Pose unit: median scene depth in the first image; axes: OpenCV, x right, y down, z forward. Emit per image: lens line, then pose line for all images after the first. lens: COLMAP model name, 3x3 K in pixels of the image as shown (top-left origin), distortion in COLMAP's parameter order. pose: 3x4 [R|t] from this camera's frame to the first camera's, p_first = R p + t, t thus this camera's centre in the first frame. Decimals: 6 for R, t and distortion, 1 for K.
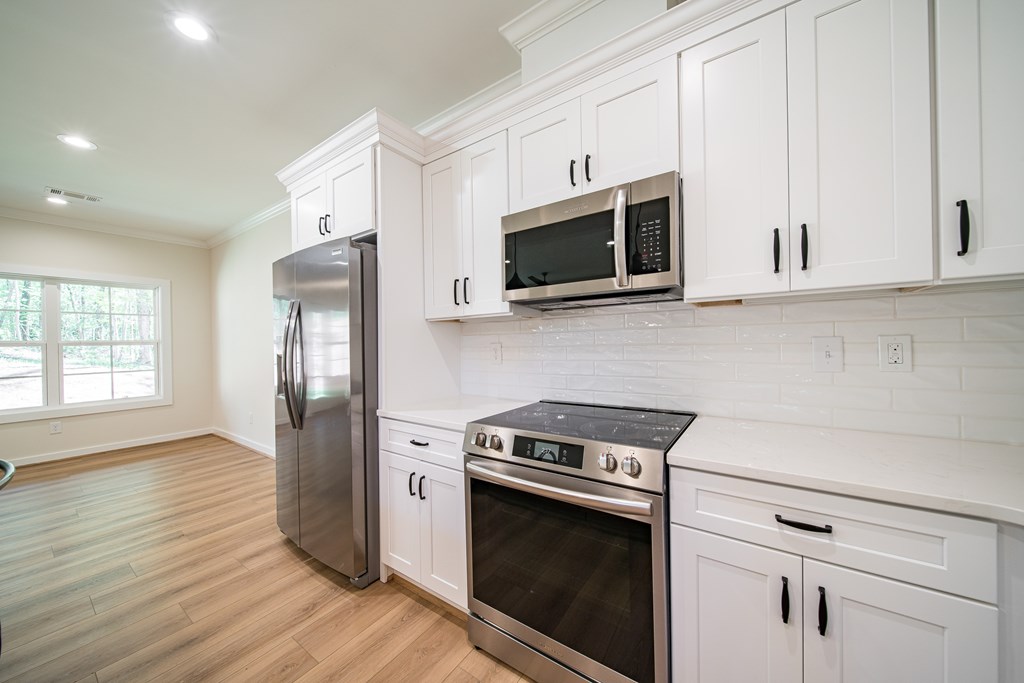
lens RADIAL K [[355.8, 0, 508.4], [0, 355.8, 343.7], [0, 0, 1]] dist [-0.003710, -0.000375]
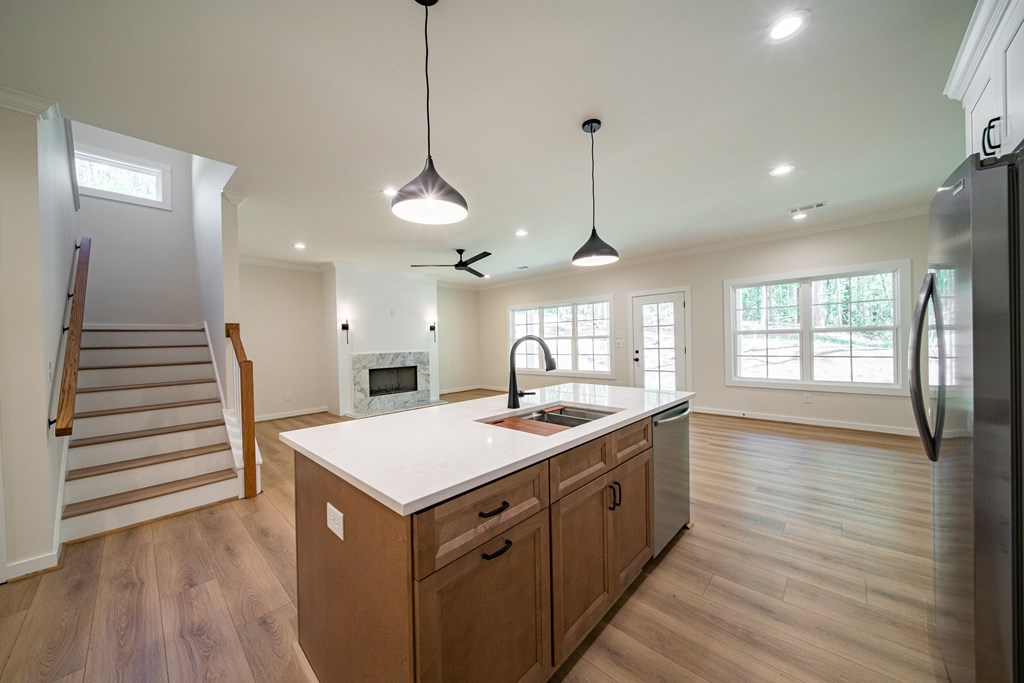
lens RADIAL K [[355.8, 0, 508.4], [0, 355.8, 343.7], [0, 0, 1]] dist [-0.003710, -0.000375]
pose [[-0.144210, 0.026125, -0.989202, 0.243180], [0.025475, 0.999418, 0.022681, -0.025764], [0.989219, -0.021929, -0.144792, 0.329233]]
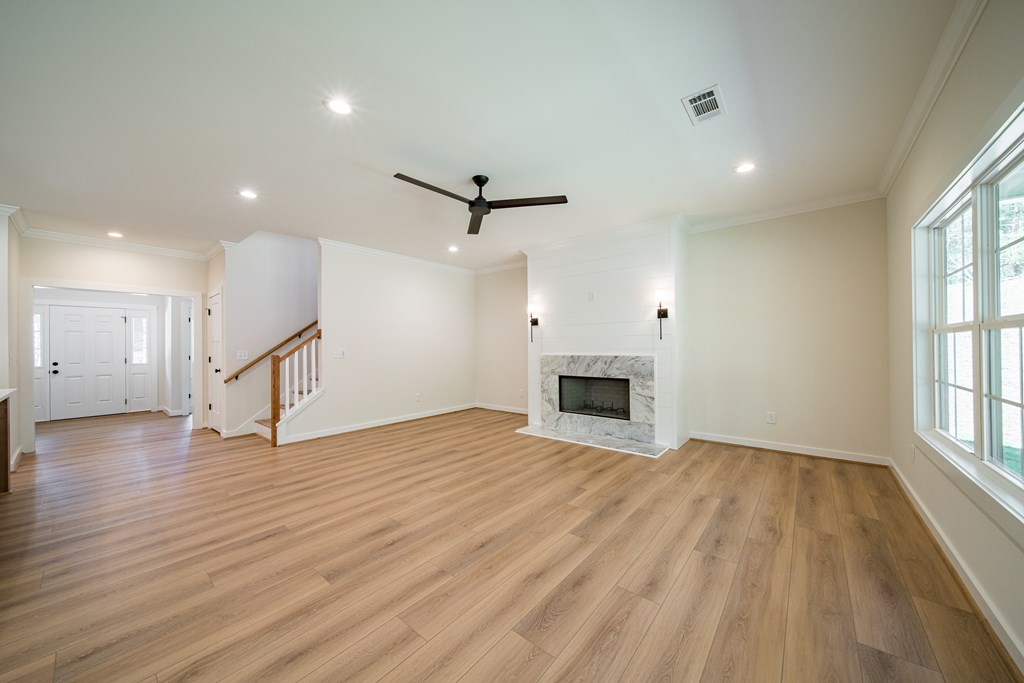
lens RADIAL K [[355.8, 0, 508.4], [0, 355.8, 343.7], [0, 0, 1]] dist [-0.003710, -0.000375]
pose [[-0.995860, 0.030151, 0.085750, -3.233232], [0.029536, 0.999528, -0.008430, 0.051002], [-0.085963, -0.005862, -0.996281, 1.258152]]
